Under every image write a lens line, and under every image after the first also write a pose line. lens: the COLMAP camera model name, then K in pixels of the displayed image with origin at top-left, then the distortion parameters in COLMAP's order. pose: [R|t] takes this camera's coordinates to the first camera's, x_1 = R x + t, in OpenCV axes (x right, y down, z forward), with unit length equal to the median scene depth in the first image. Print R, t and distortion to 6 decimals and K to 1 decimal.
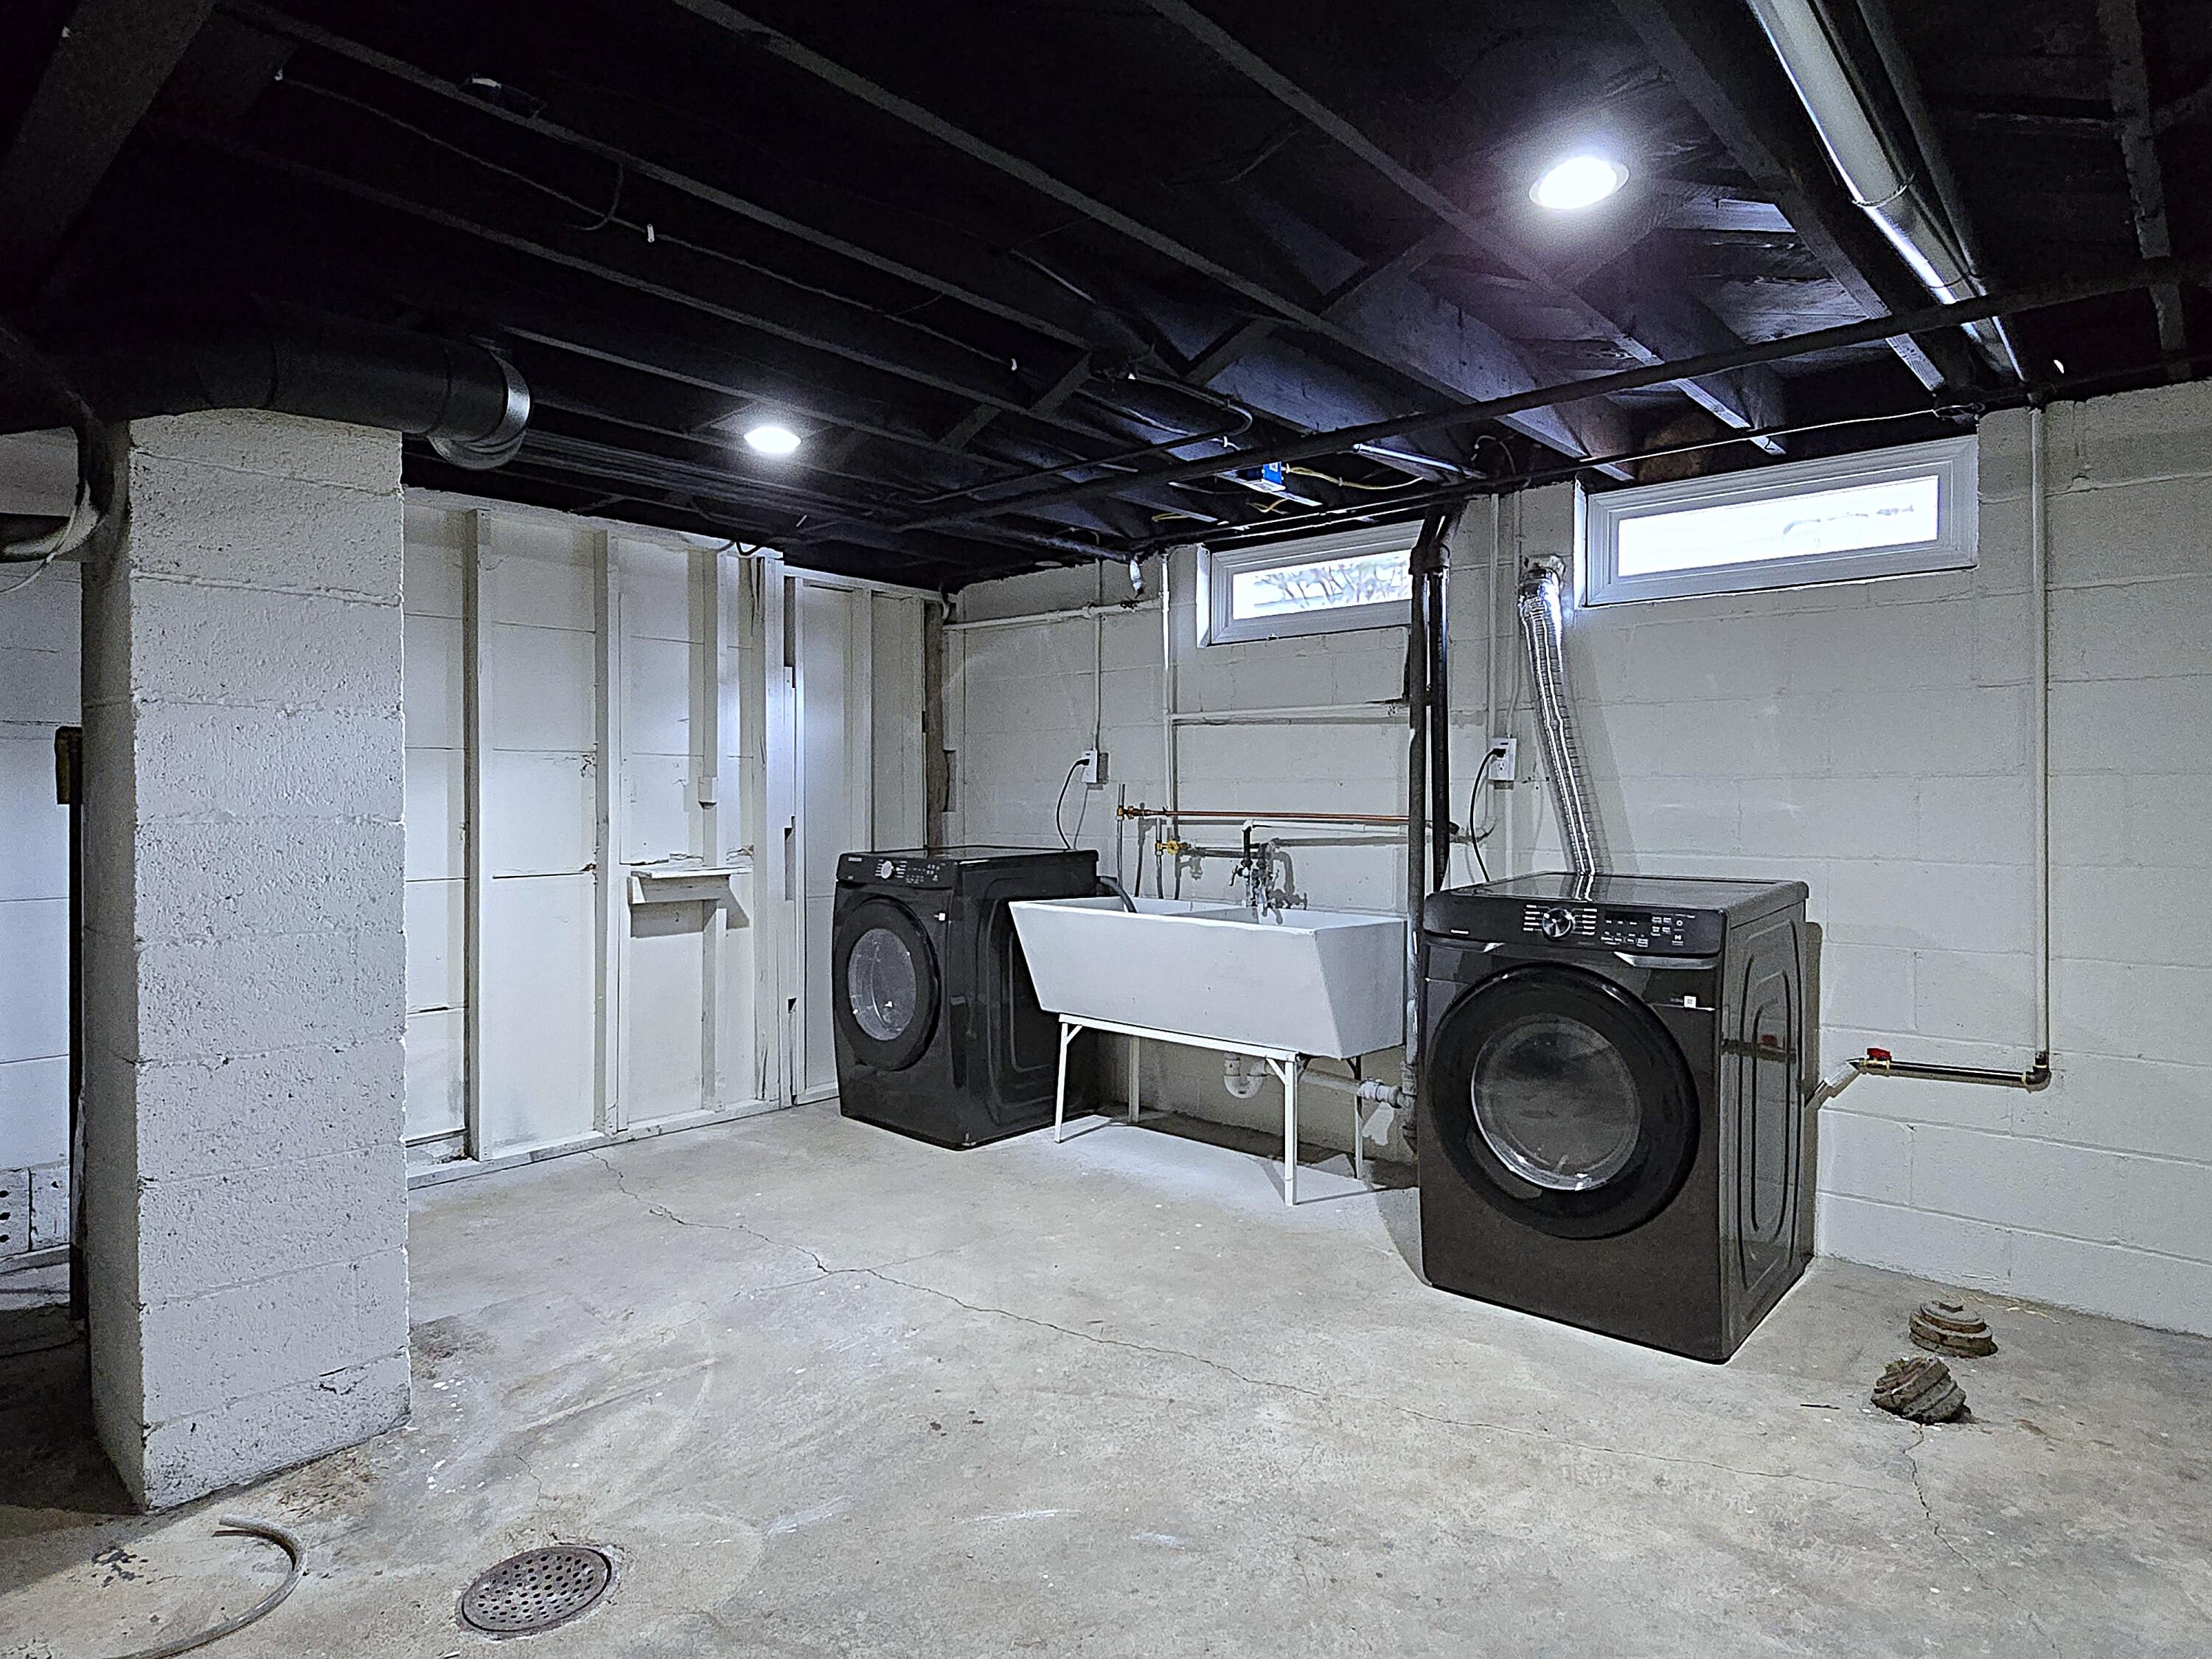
lens RADIAL K [[1270.7, 0, 1108.4], [0, 1270.7, 817.5], [0, 0, 1]] dist [-0.001373, -0.001431]
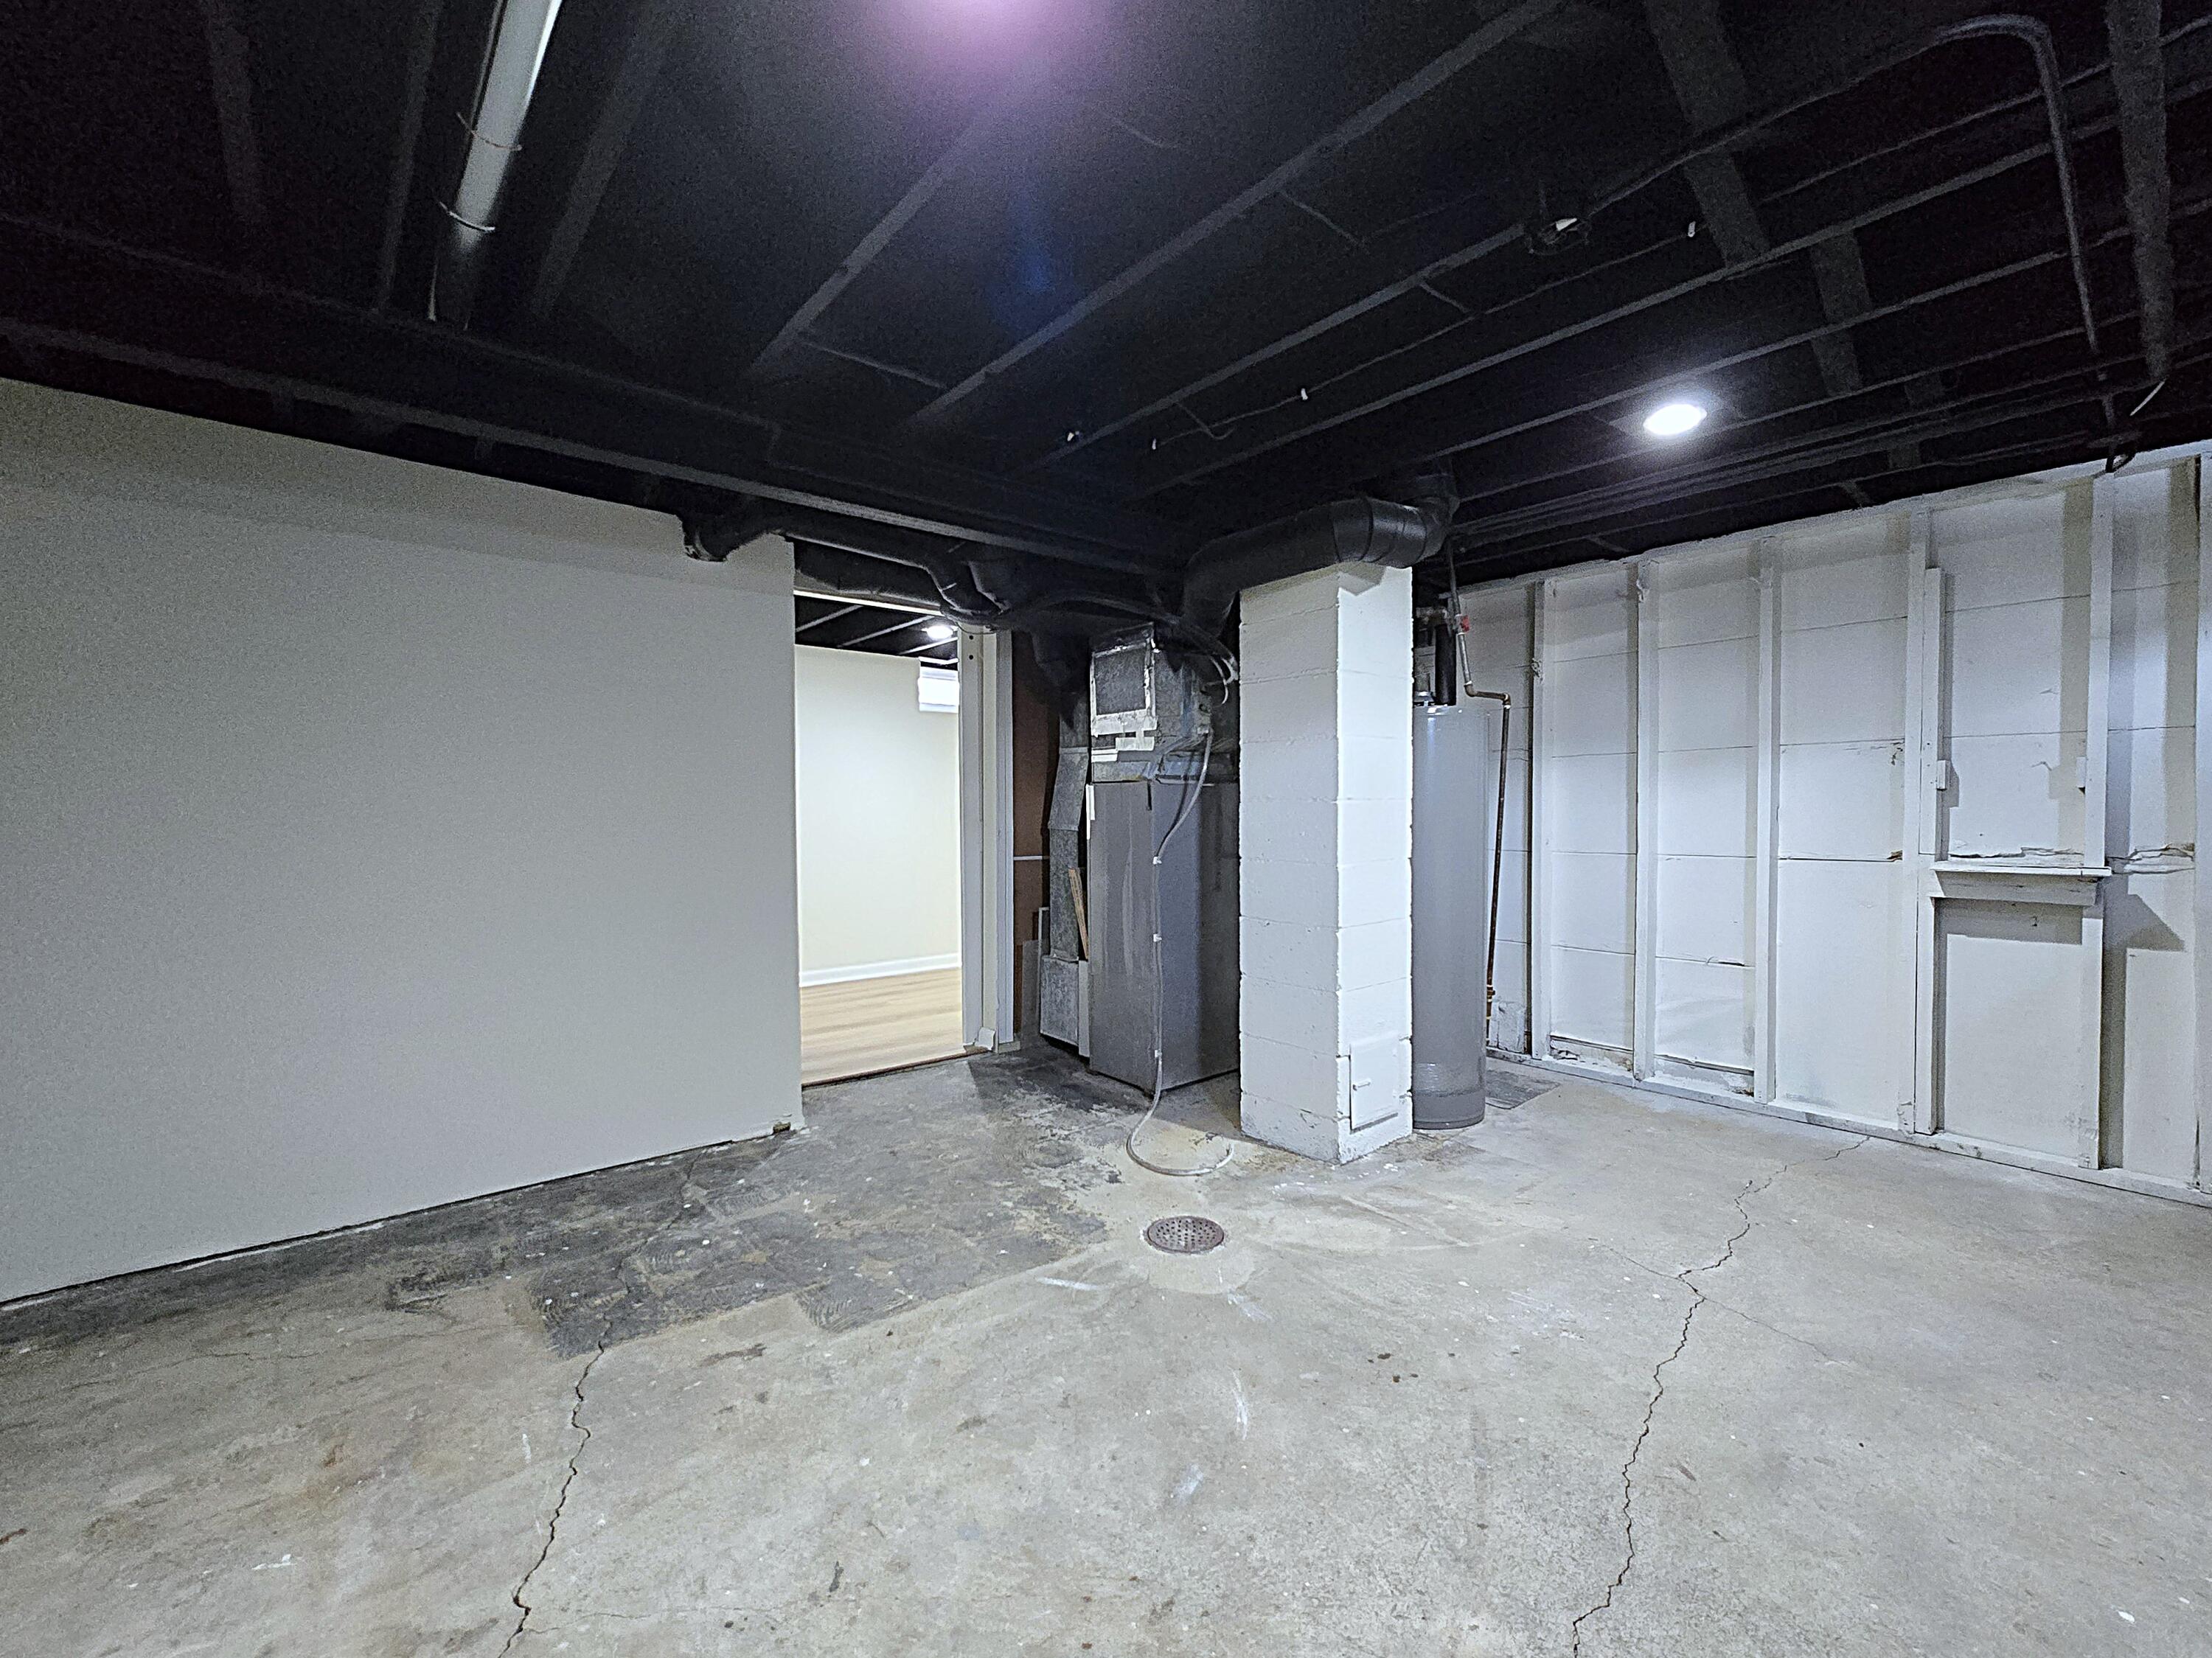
lens RADIAL K [[919.5, 0, 1131.9], [0, 919.5, 823.3], [0, 0, 1]] dist [-0.001014, -0.000888]
pose [[-0.130121, 0.014195, -0.991396, 0.496970], [-0.010597, 0.999821, 0.015706, 0.012053], [0.991441, 0.012549, -0.129947, 0.663961]]
